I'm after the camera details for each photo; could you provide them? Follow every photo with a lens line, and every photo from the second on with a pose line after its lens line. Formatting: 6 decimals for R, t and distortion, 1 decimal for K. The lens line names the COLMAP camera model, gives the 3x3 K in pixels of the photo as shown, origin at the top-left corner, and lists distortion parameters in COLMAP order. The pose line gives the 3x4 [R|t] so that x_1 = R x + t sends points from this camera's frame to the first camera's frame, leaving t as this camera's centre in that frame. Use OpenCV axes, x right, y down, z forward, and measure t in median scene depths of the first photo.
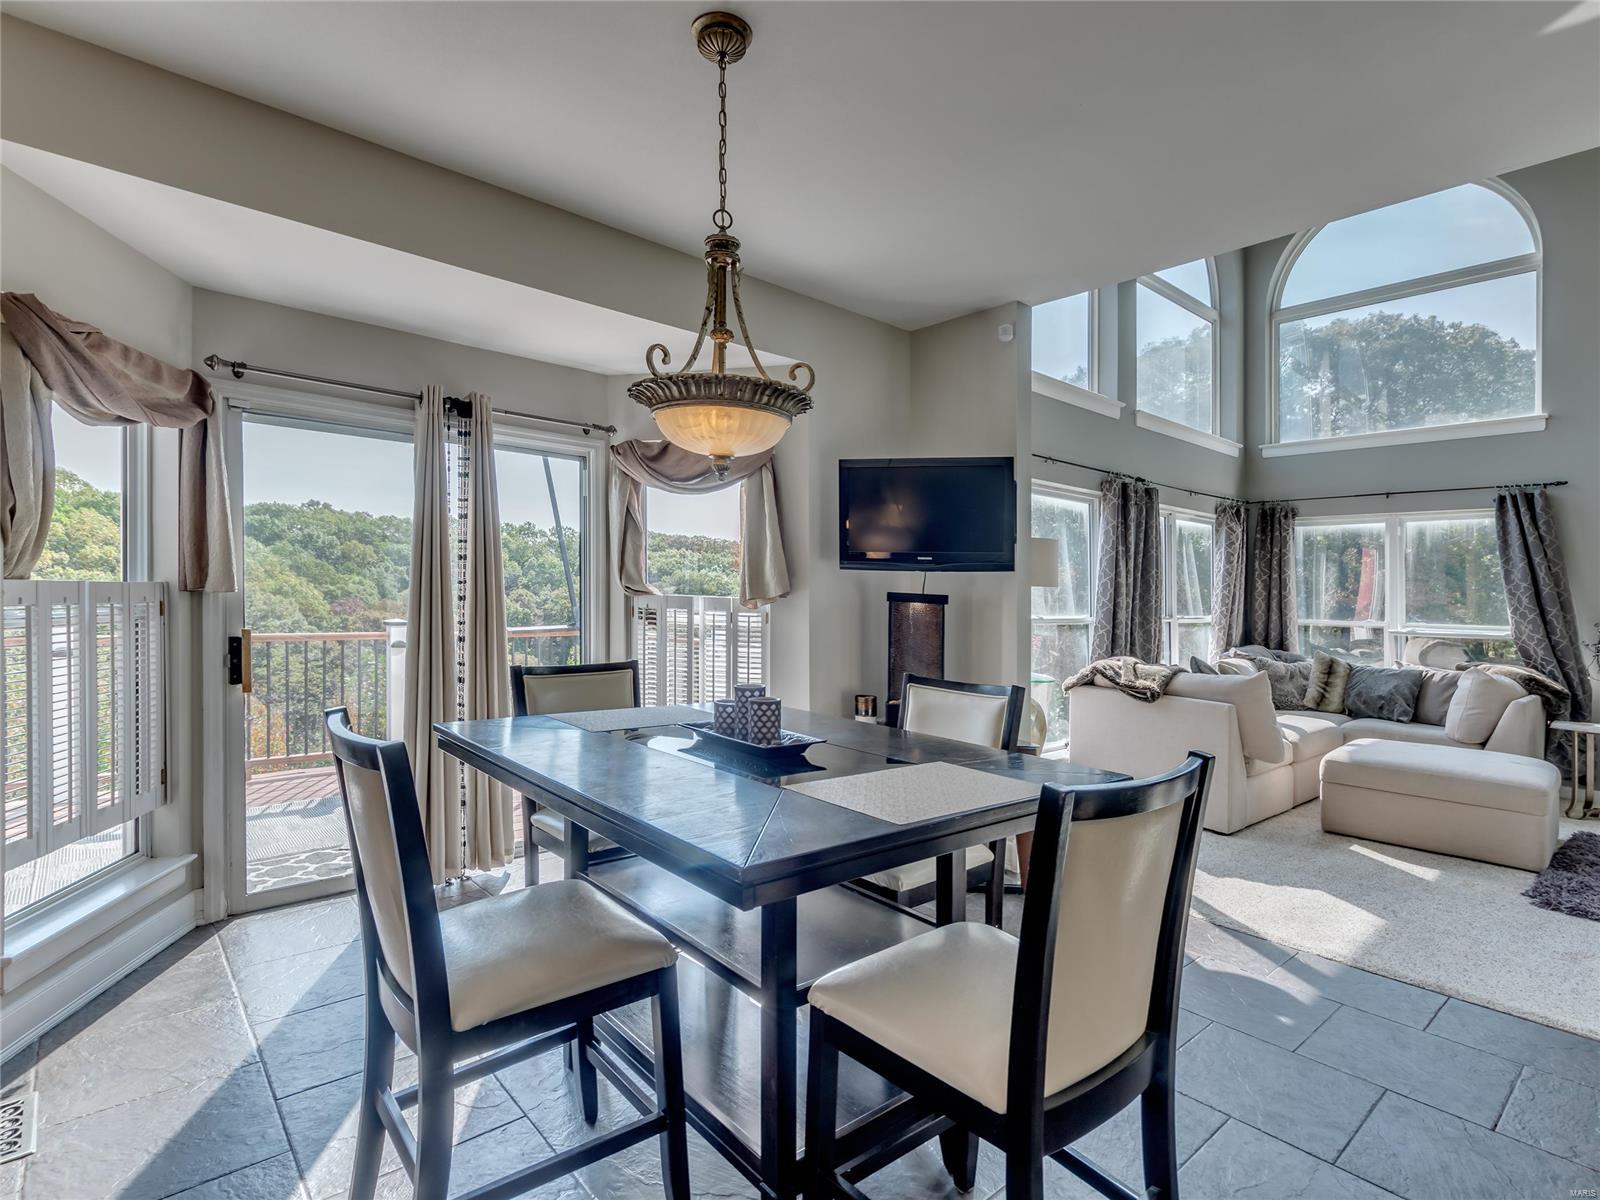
lens RADIAL K [[804.8, 0, 802.2], [0, 804.8, 578.7], [0, 0, 1]] dist [-0.001142, -0.000414]
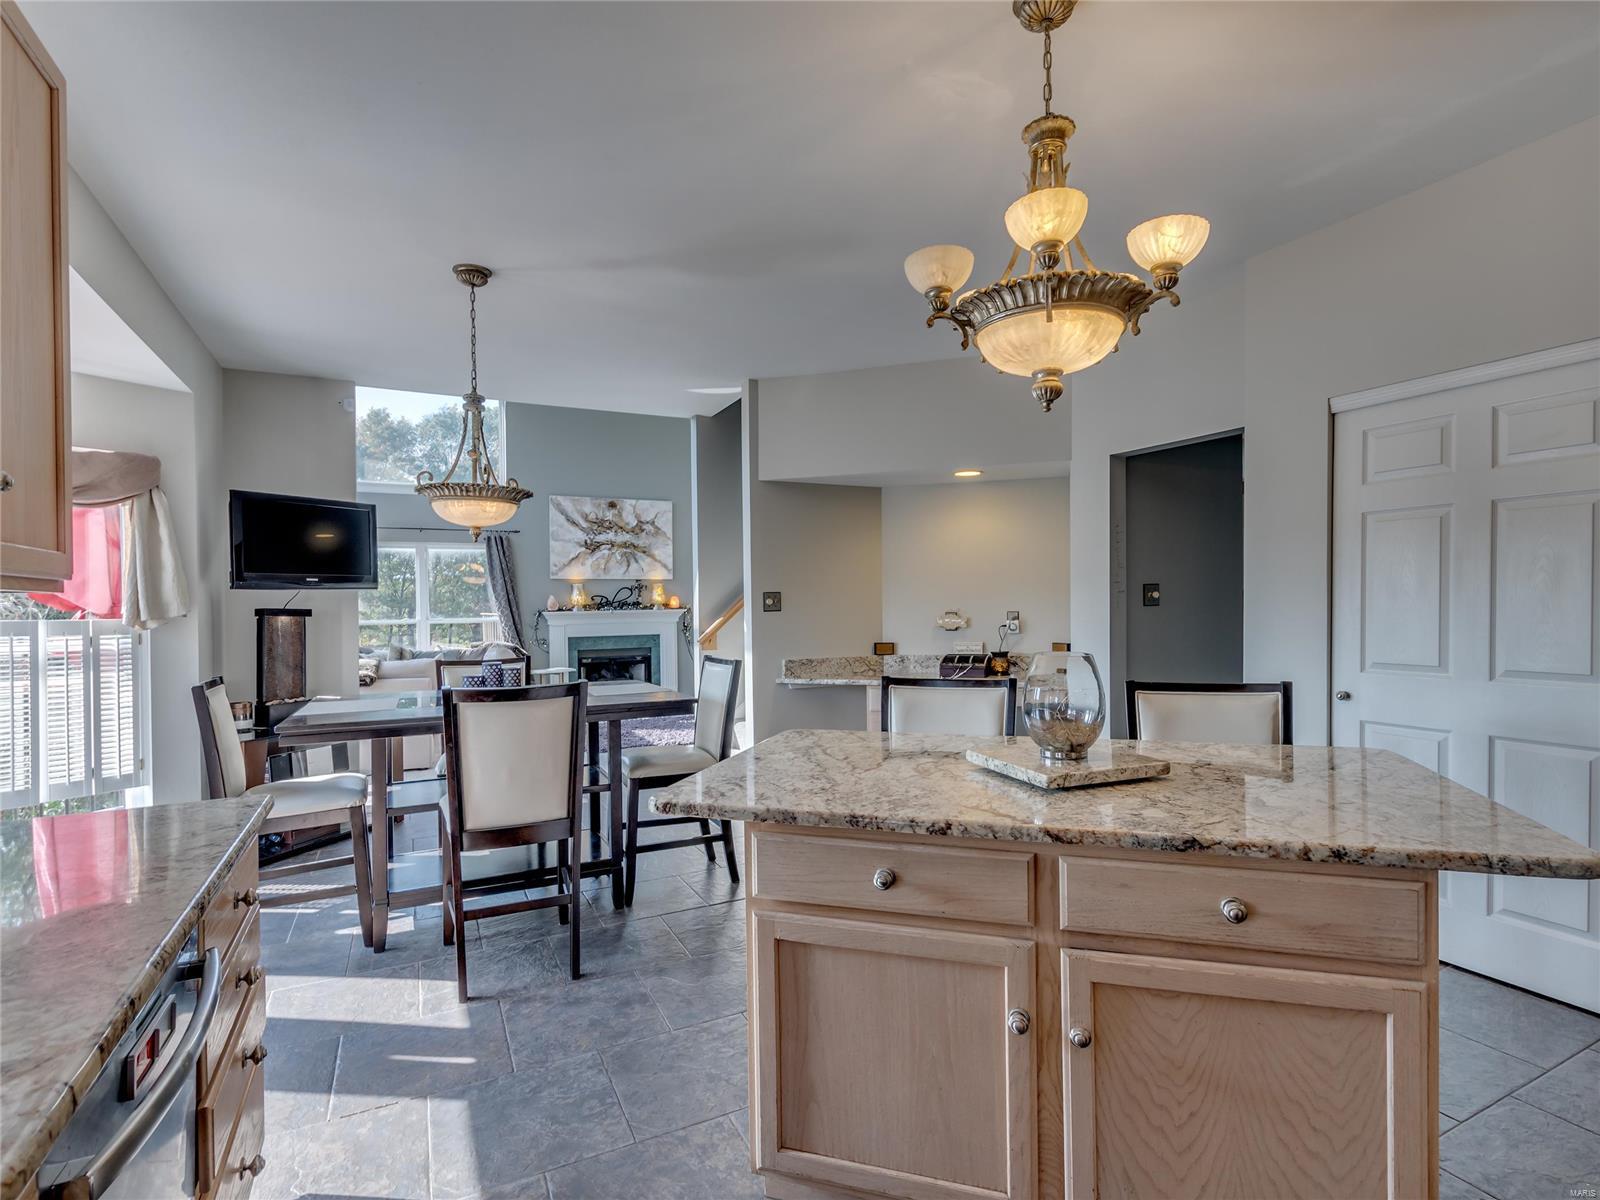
lens RADIAL K [[833.5, 0, 812.2], [0, 833.5, 607.7], [0, 0, 1]] dist [0.005121, 0.000095]
pose [[0.243315, -0.033166, 0.969380, -0.615229], [0.001747, 0.999429, 0.033756, -0.016727], [-0.969946, -0.006520, 0.243234, -0.033942]]
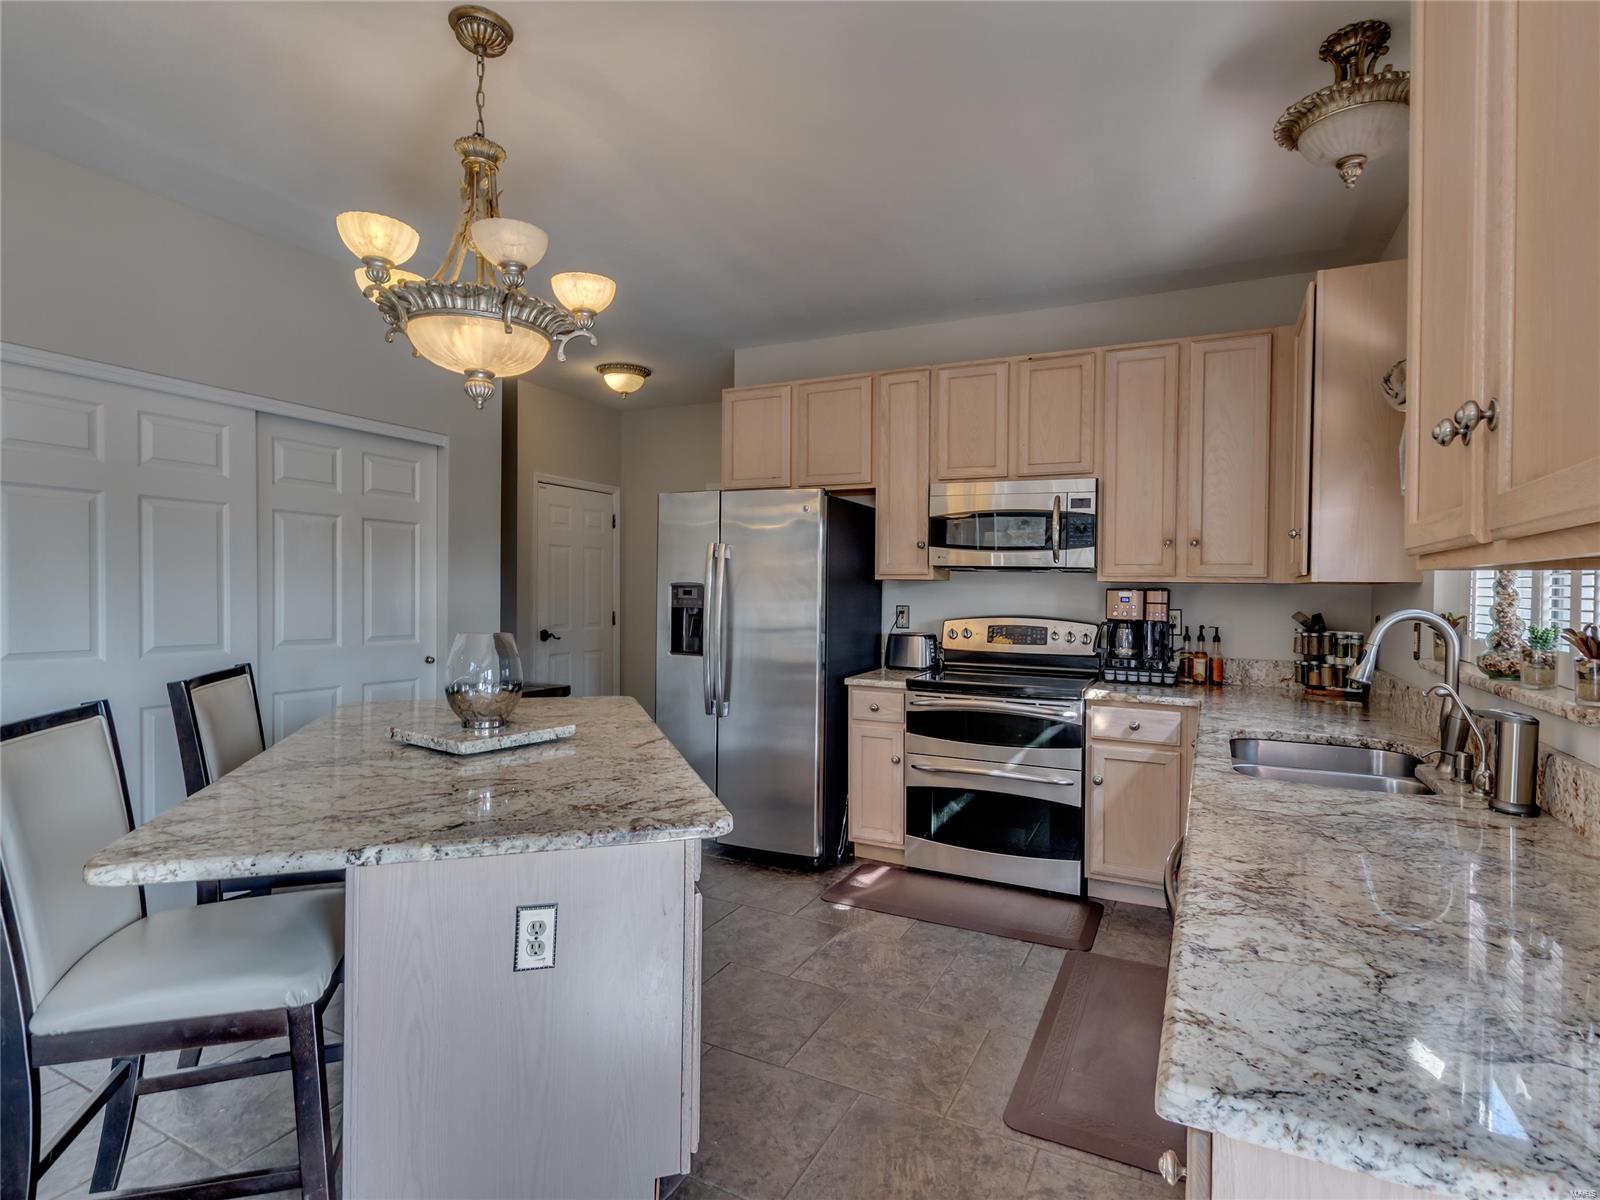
lens RADIAL K [[803.5, 0, 790.5], [0, 803.5, 614.4], [0, 0, 1]] dist [-0.000793, 0.000354]
pose [[-0.931438, -0.026348, -0.362944, -0.219459], [-0.029165, 0.999572, 0.002284, 0.003106], [0.362729, 0.012713, -0.931808, 0.374079]]
